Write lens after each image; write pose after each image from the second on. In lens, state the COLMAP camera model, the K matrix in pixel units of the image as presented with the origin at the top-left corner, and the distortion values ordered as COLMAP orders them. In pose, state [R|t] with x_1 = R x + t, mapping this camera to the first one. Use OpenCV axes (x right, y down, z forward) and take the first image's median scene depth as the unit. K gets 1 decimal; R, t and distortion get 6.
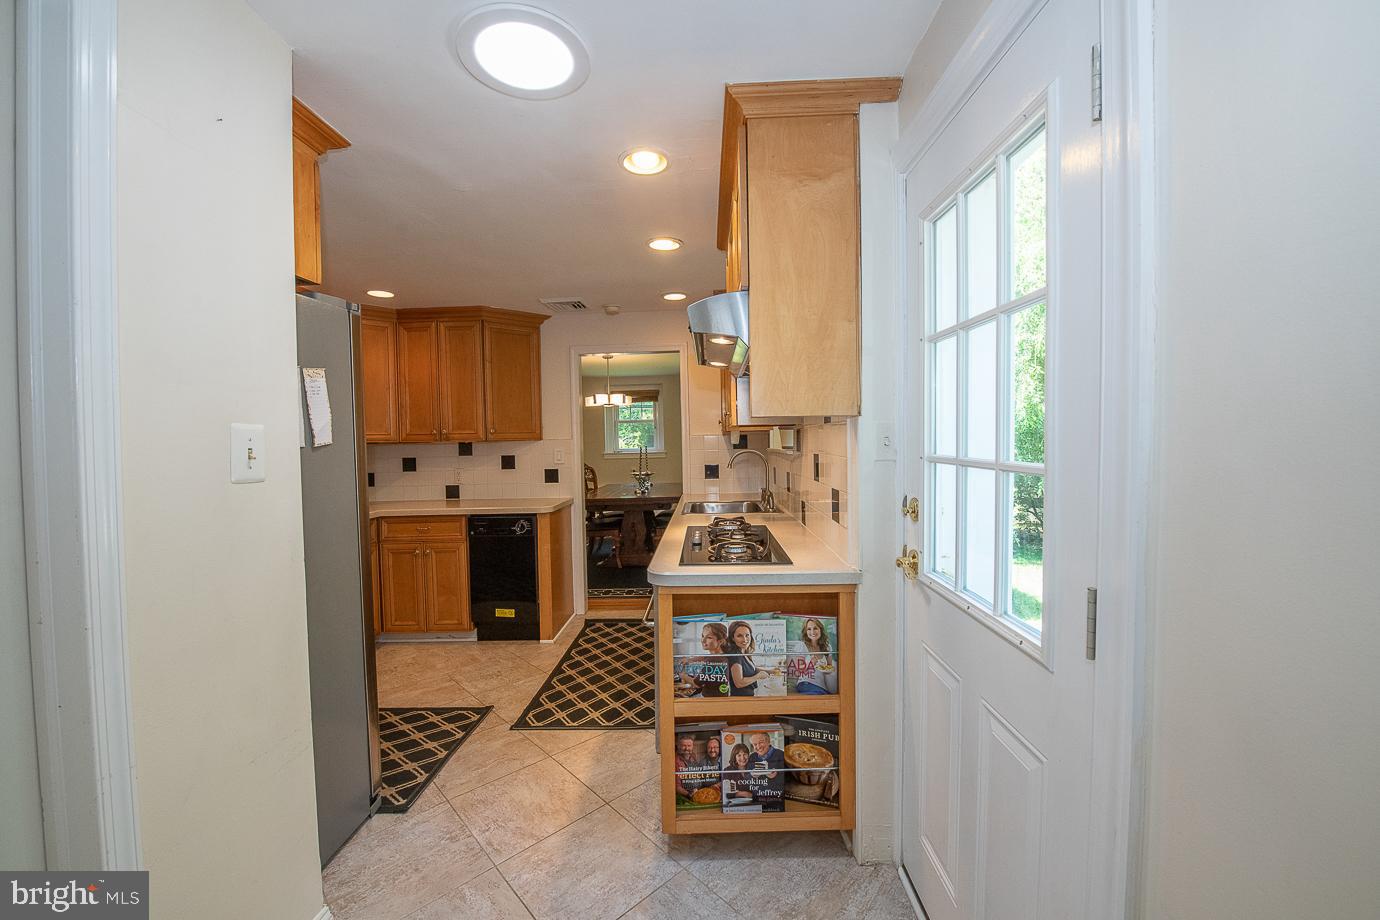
lens RADIAL K [[550.0, 0, 697.7], [0, 550.0, 467.0], [0, 0, 1]] dist [-0.020631, -0.000417]
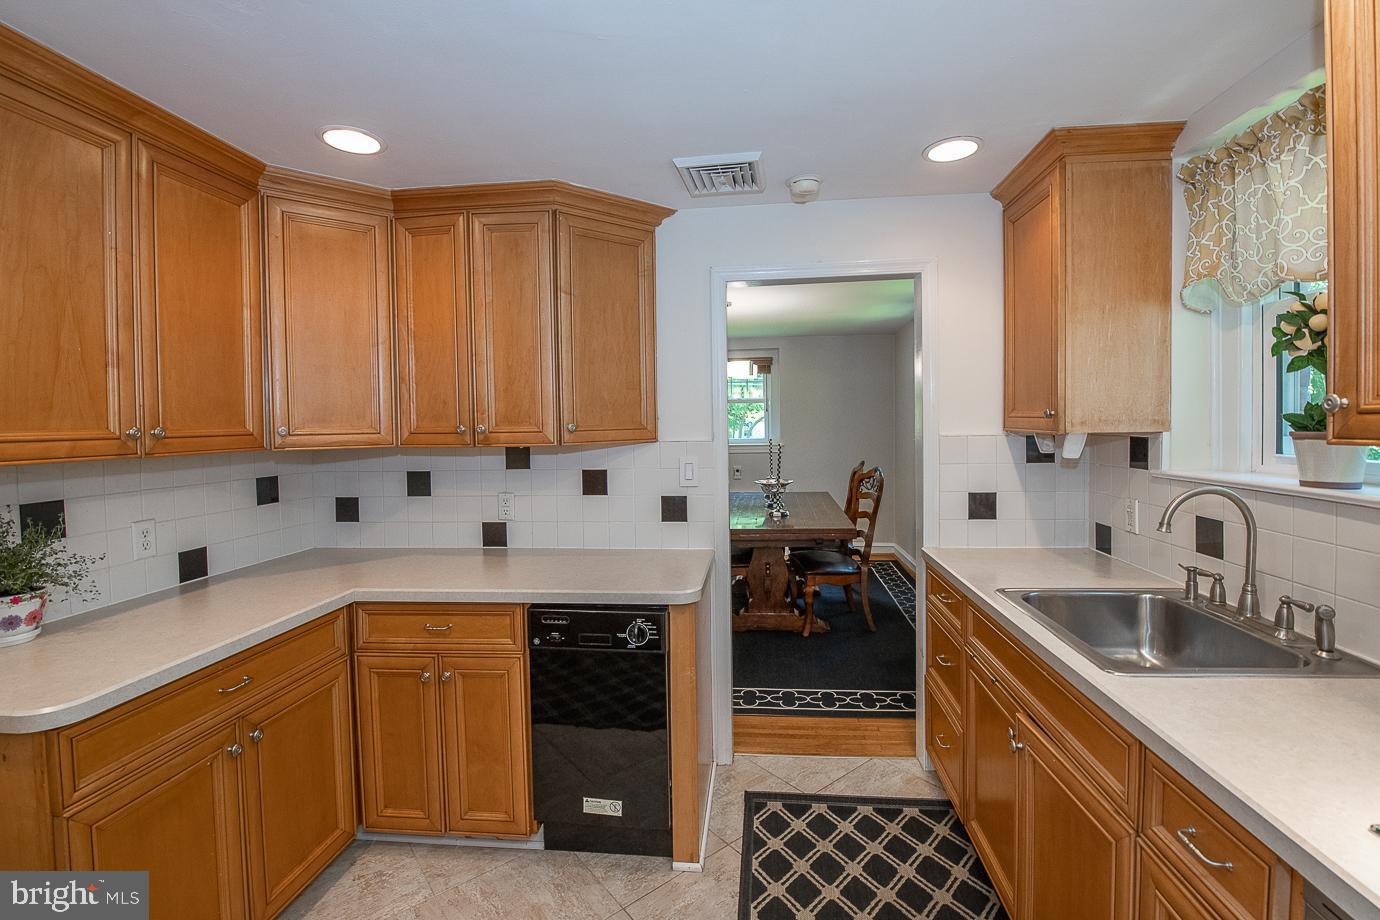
lens RADIAL K [[550.0, 0, 688.0], [0, 550.0, 446.9], [0, 0, 1]] dist [-0.020631, -0.000417]
pose [[0.997510, 0.009298, -0.069910, -0.231343], [-0.008573, 0.999906, 0.010662, -0.054223], [0.070002, -0.010036, 0.997496, 0.497759]]
